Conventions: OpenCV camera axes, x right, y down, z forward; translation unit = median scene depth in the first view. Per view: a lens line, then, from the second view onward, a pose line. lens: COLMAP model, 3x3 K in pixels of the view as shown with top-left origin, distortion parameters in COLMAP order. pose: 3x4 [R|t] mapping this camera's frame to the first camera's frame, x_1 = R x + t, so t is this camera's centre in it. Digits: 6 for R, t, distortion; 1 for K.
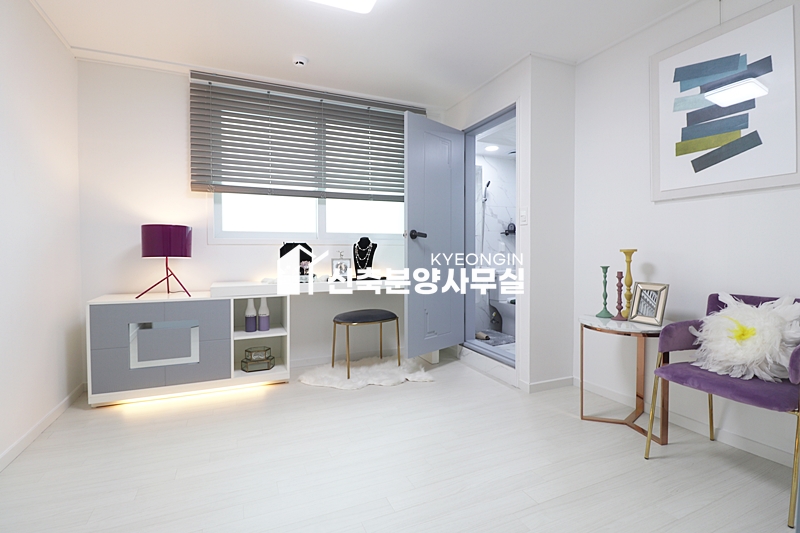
lens RADIAL K [[364.0, 0, 401.0], [0, 364.0, 259.7], [0, 0, 1]] dist [-0.028267, -0.000302]
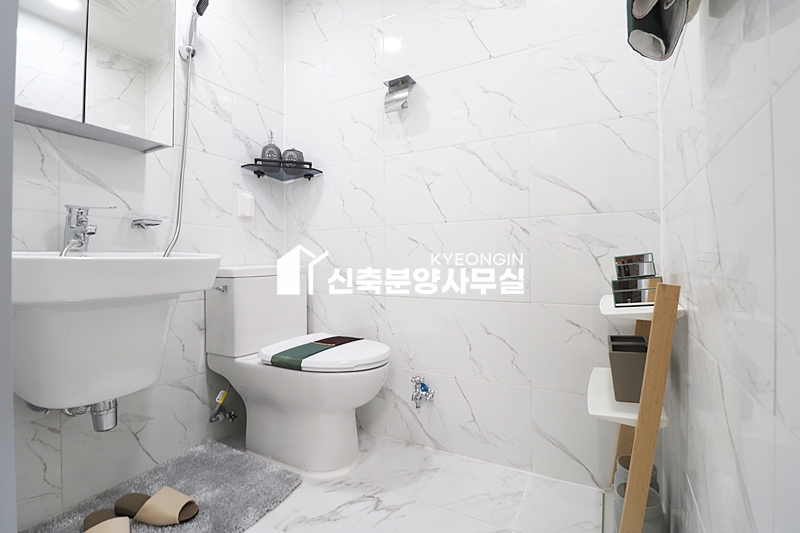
lens RADIAL K [[364.0, 0, 401.0], [0, 364.0, 259.7], [0, 0, 1]] dist [-0.028267, -0.000302]
pose [[0.800081, 0.003660, 0.599880, 0.187056], [0.013519, 0.999617, -0.024131, 0.032649], [-0.599739, 0.027417, 0.799726, 0.621582]]
